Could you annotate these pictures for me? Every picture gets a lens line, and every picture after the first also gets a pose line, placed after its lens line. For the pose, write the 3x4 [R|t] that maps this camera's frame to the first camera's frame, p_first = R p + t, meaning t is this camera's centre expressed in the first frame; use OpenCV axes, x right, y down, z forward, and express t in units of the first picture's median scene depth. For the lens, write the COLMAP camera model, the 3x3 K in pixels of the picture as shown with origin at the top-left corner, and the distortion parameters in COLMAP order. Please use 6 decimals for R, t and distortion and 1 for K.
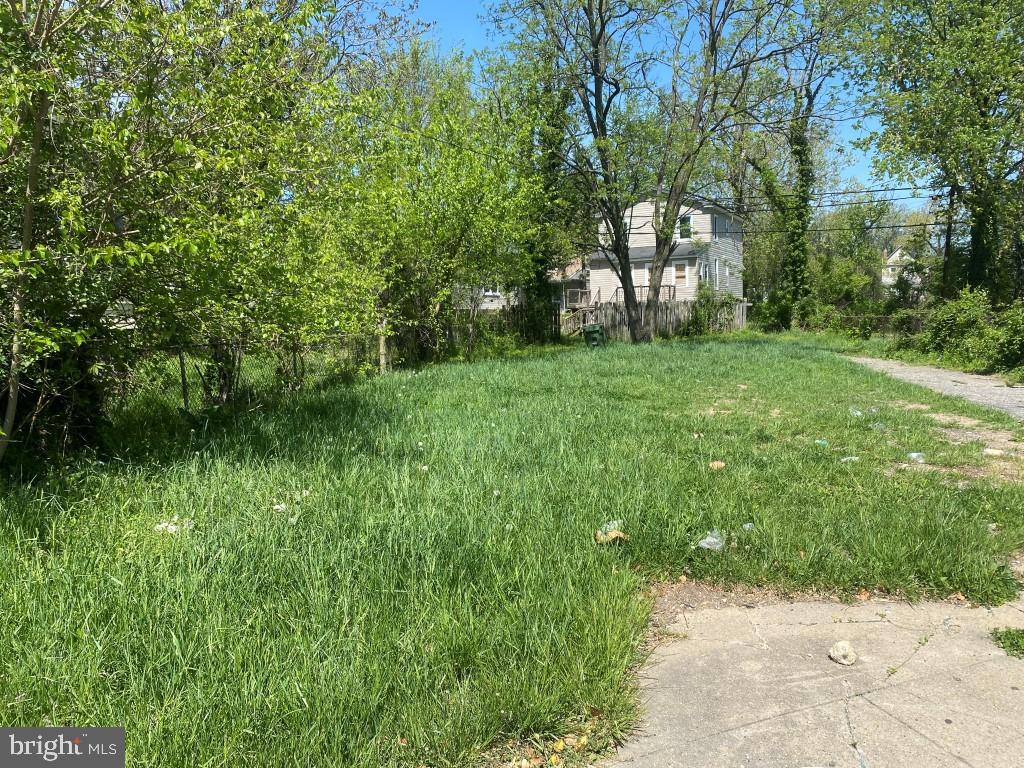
lens RADIAL K [[760.2, 0, 513.1], [0, 760.2, 379.4], [0, 0, 1]] dist [0.028965, -0.046249]
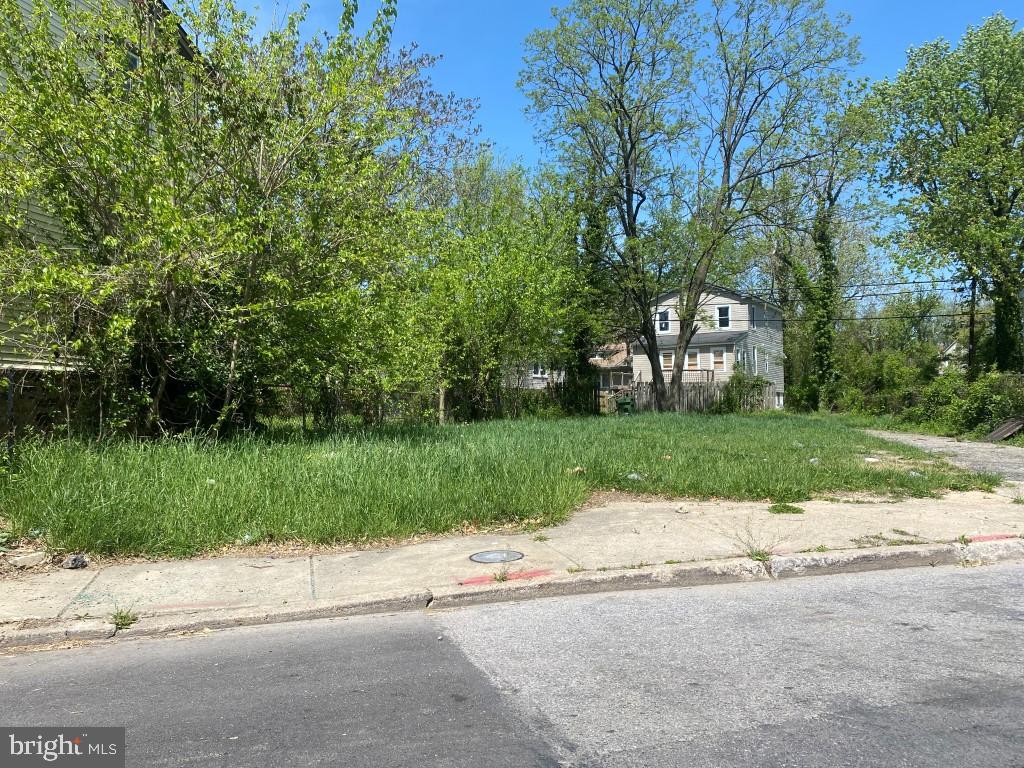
lens RADIAL K [[760.2, 0, 517.2], [0, 760.2, 385.4], [0, 0, 1]] dist [0.028965, -0.046249]
pose [[0.997769, 0.012413, -0.065594, 0.038210], [-0.019521, 0.993865, -0.108860, 0.072727], [0.063841, 0.109897, 0.991891, -0.266641]]
